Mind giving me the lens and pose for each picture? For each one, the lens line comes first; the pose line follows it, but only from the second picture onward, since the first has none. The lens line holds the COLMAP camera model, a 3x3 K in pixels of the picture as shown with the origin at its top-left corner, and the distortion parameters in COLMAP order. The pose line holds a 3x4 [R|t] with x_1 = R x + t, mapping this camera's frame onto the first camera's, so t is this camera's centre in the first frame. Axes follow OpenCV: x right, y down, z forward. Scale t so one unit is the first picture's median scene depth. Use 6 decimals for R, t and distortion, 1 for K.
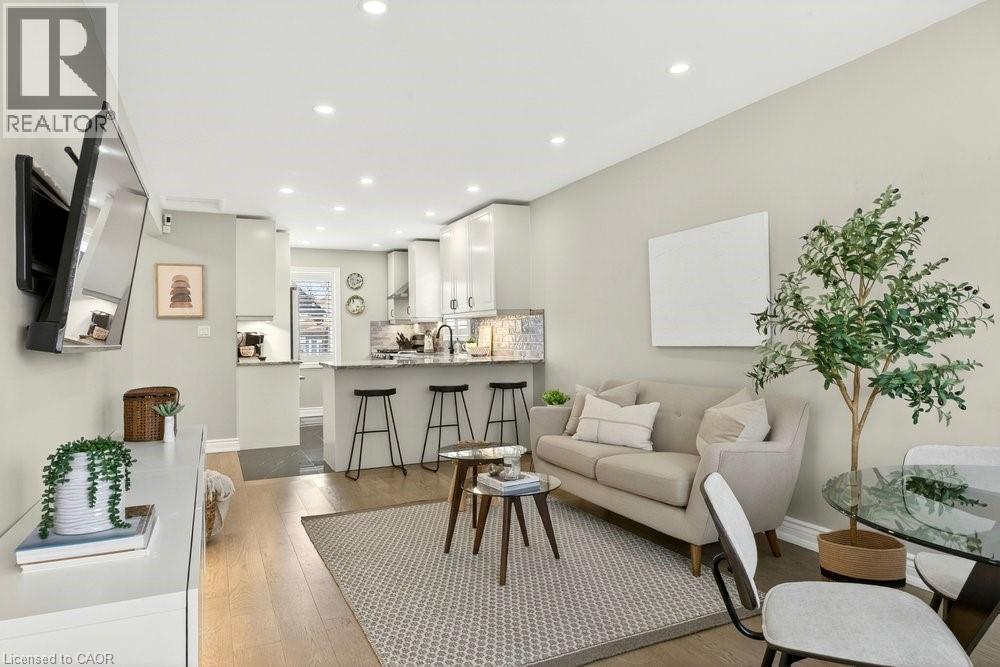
lens RADIAL K [[658.0, 0, 502.1], [0, 658.0, 325.0], [0, 0, 1]] dist [-0.006047, 0.007978]
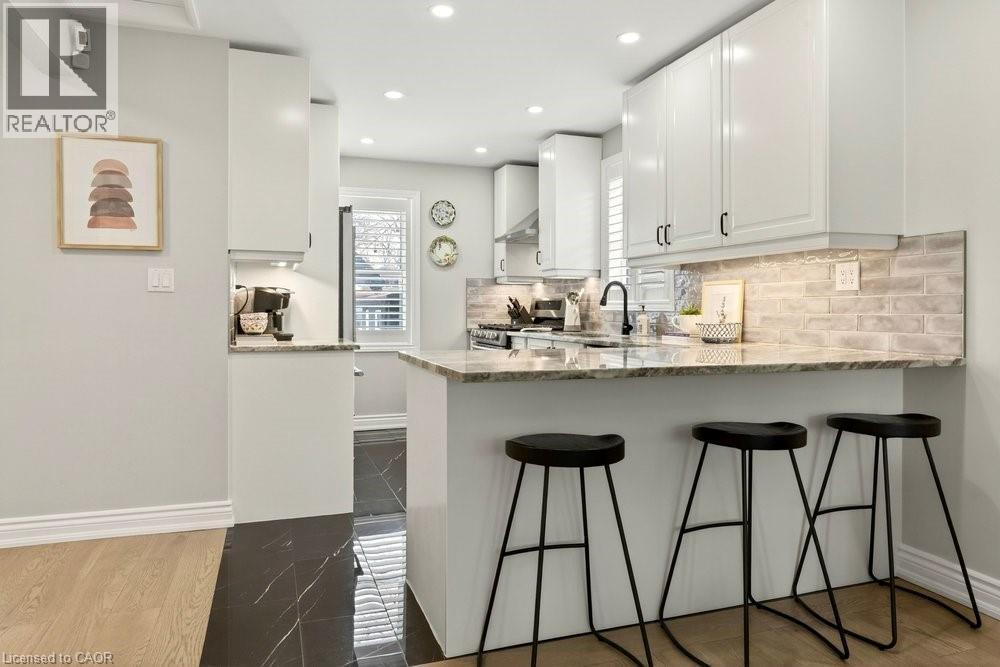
lens RADIAL K [[658.0, 0, 491.1], [0, 658.0, 314.1], [0, 0, 1]] dist [-0.006047, 0.007978]
pose [[0.995112, 0.017906, -0.097116, -0.140403], [-0.015833, 0.999631, 0.022067, 0.017071], [0.097476, -0.020422, 0.995028, 0.460863]]
